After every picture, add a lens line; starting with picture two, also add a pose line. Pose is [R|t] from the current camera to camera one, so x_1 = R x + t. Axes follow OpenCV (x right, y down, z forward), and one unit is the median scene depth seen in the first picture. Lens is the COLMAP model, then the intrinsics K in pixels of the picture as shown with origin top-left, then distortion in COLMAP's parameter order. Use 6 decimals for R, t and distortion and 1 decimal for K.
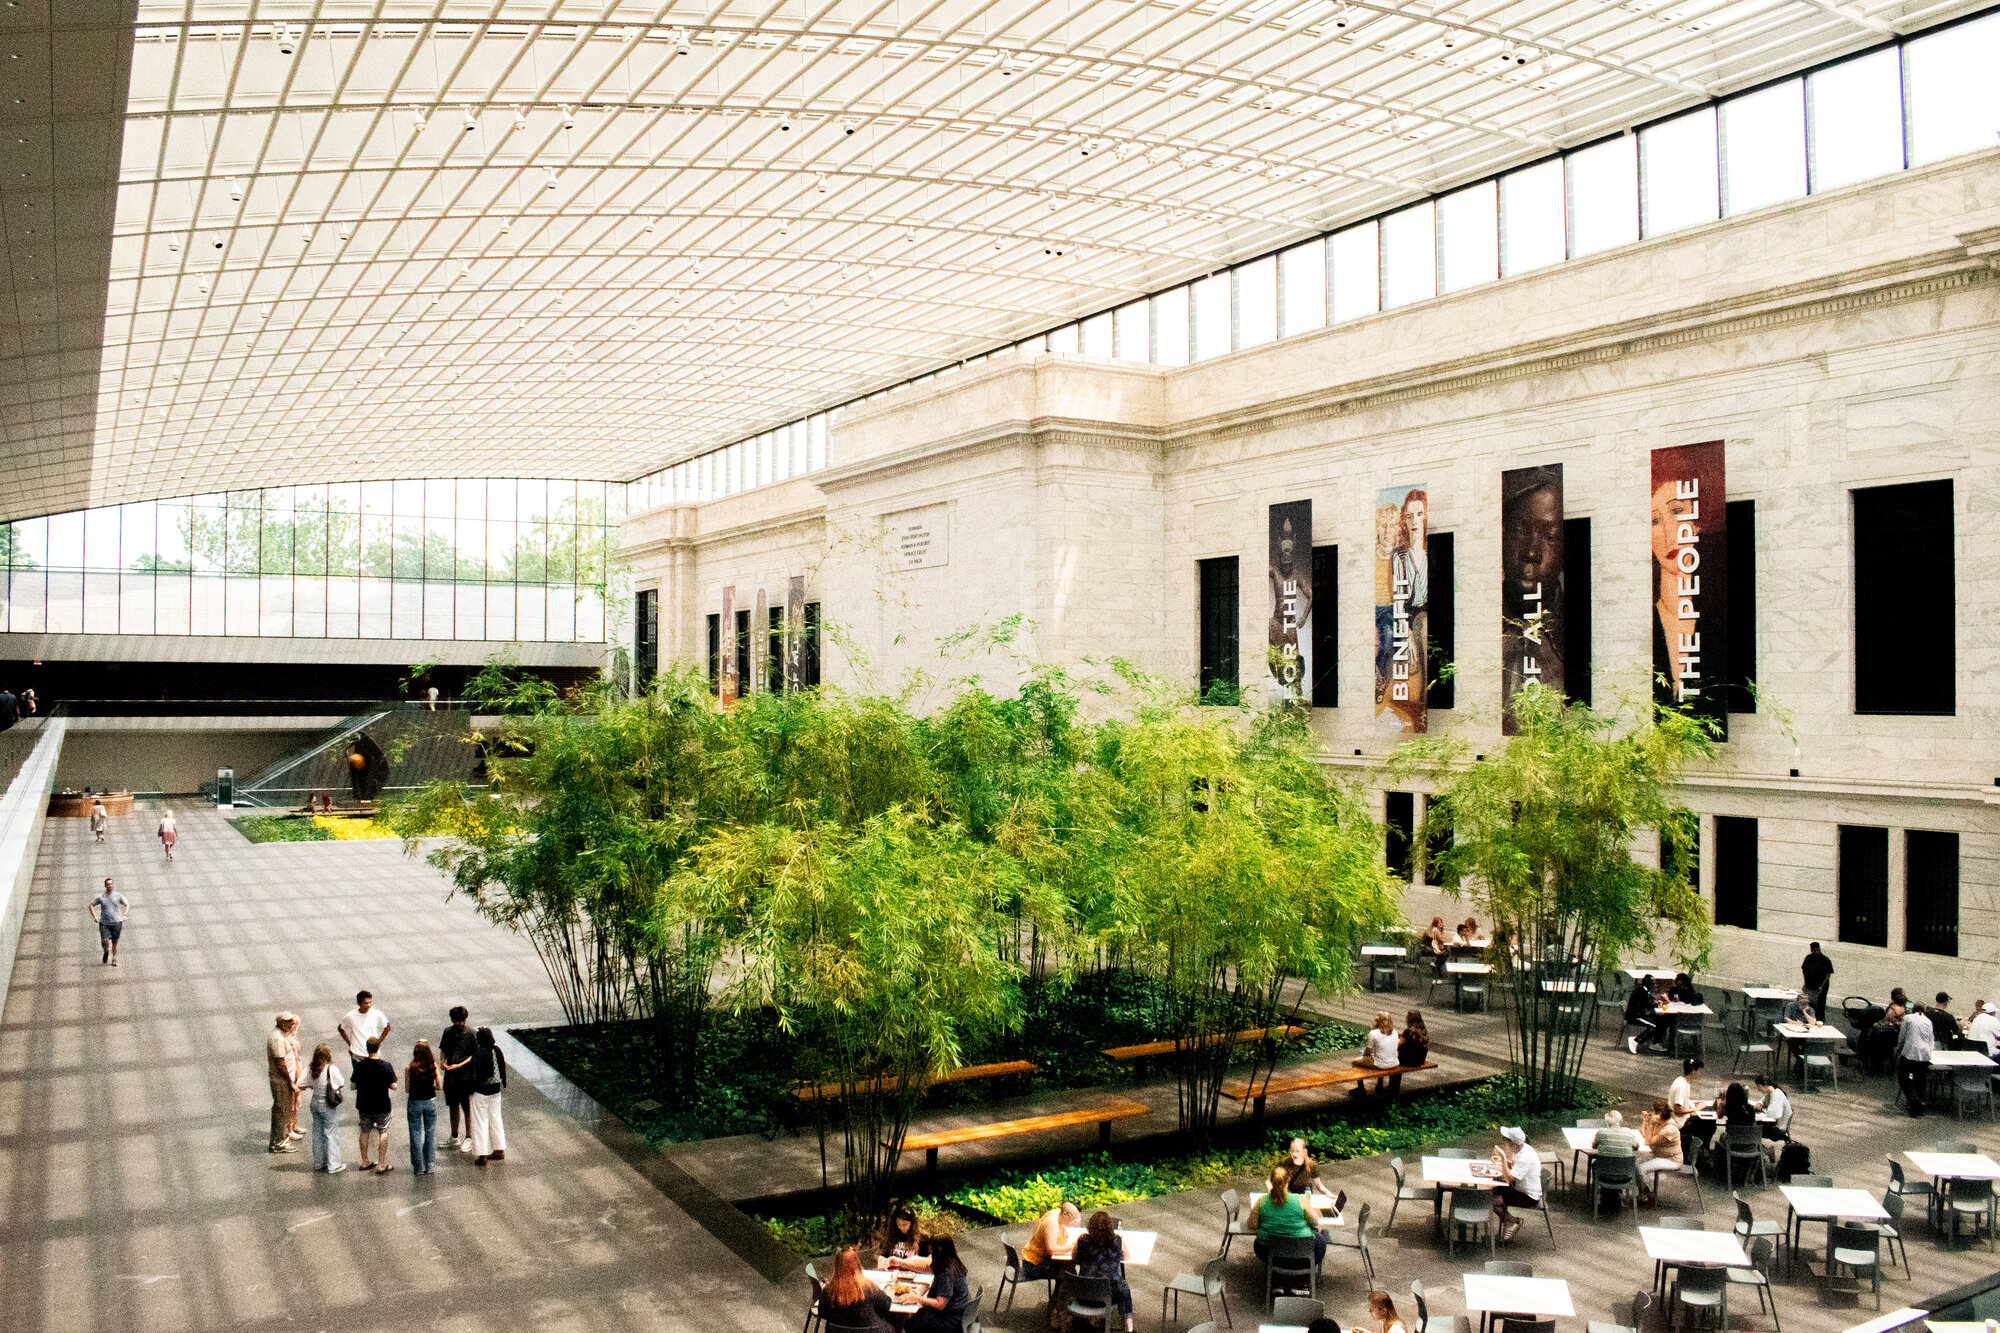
lens RADIAL K [[1645.9, 0, 1000.0], [0, 1645.9, 666.5], [0, 0, 1]] dist [-0.089132, -0.001443]
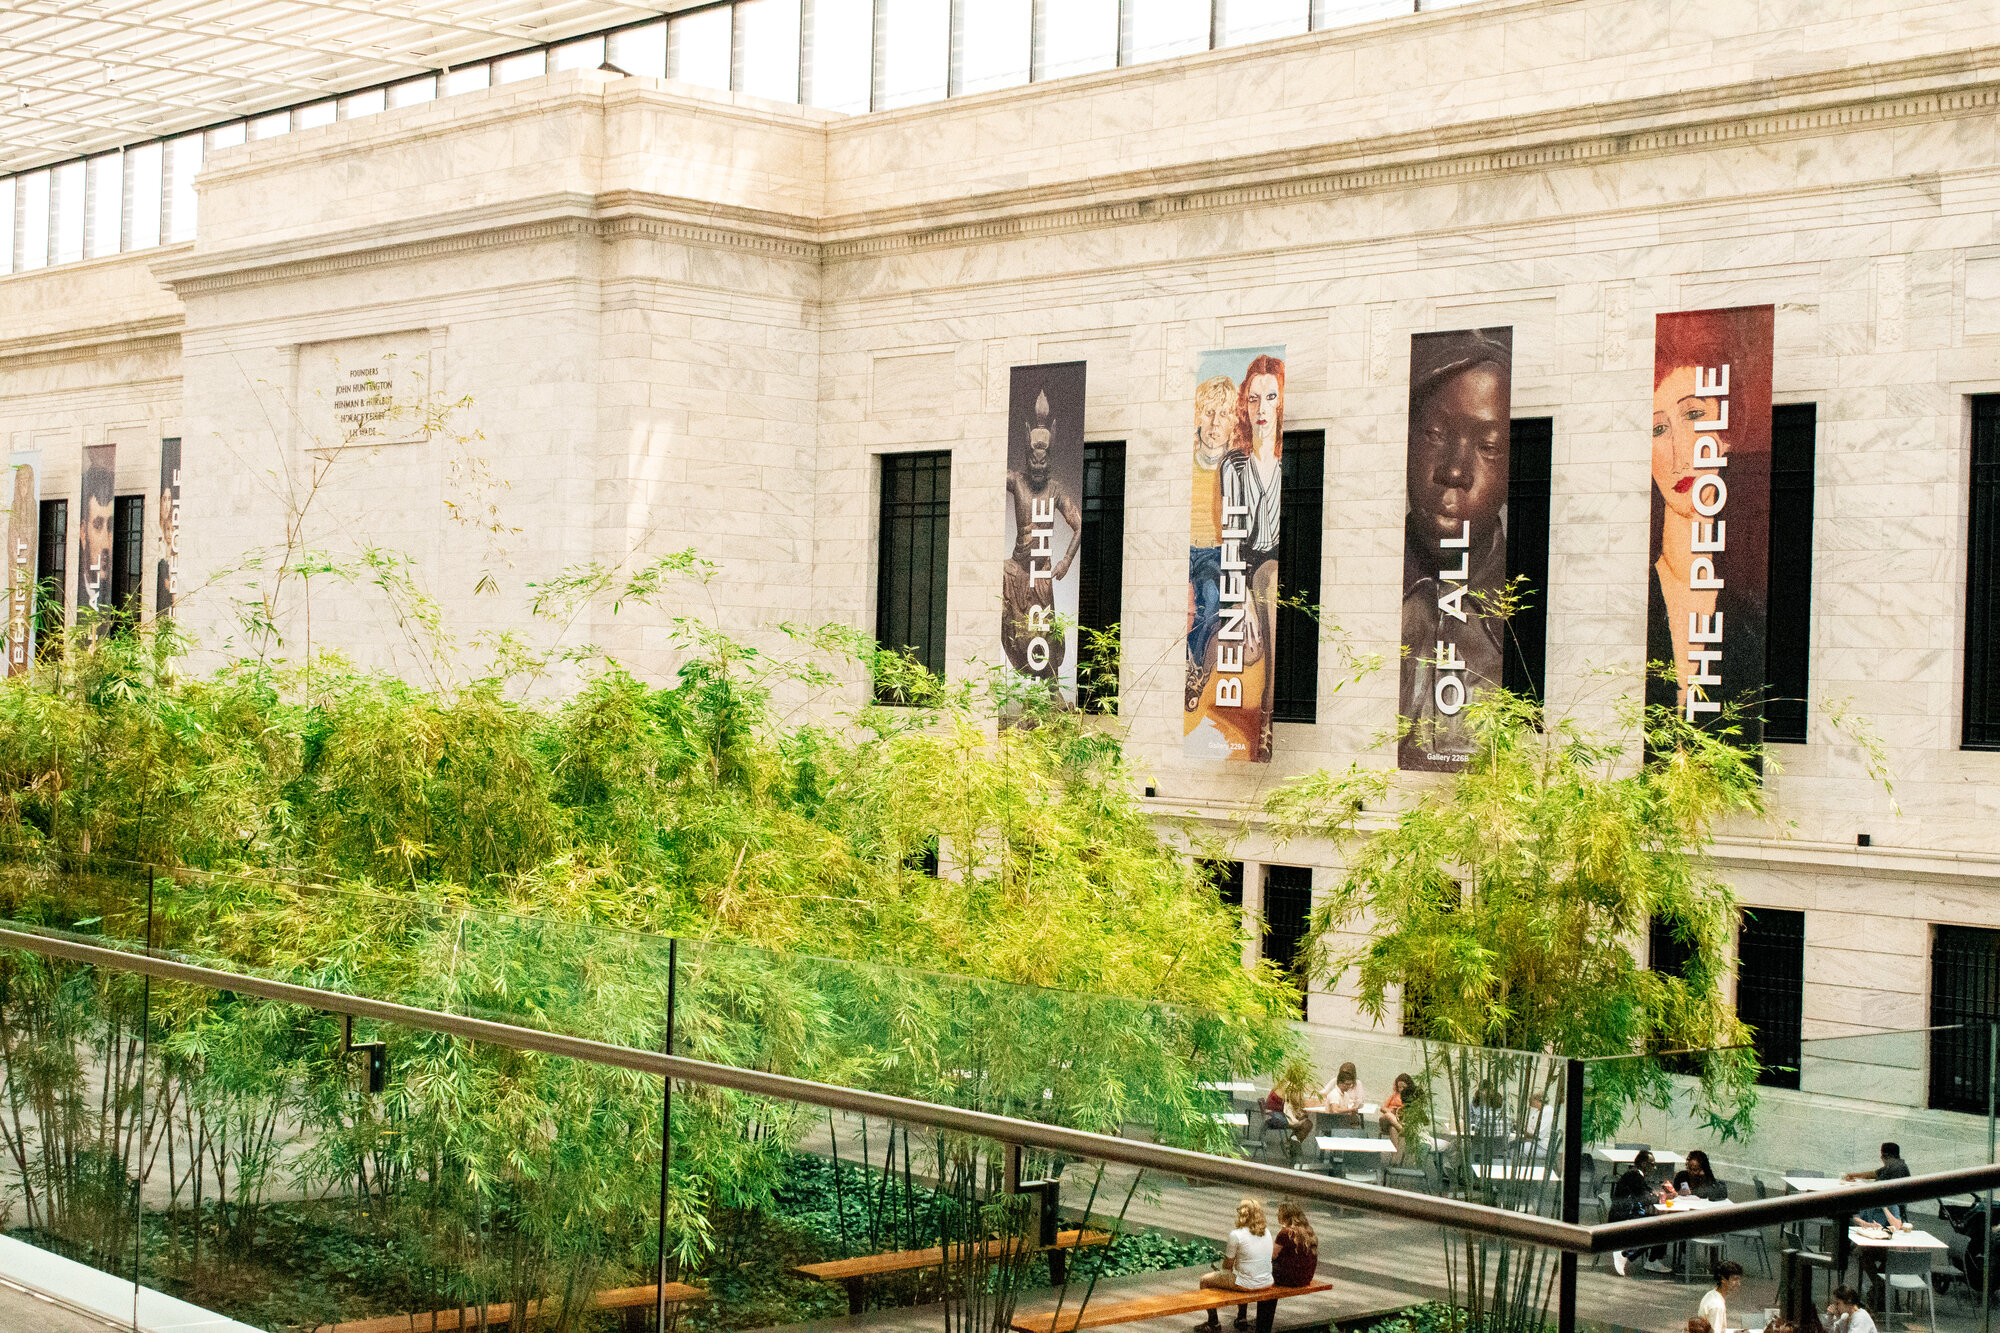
lens RADIAL K [[3076.1, 0, 1000.0], [0, 3076.1, 666.5], [0, 0, 1]] dist [-0.009342, -0.089892]
pose [[0.979538, 0.029349, 0.199108, -0.067838], [-0.031792, 0.999453, 0.009079, -0.001734], [-0.198733, -0.015223, 0.979935, -0.094343]]
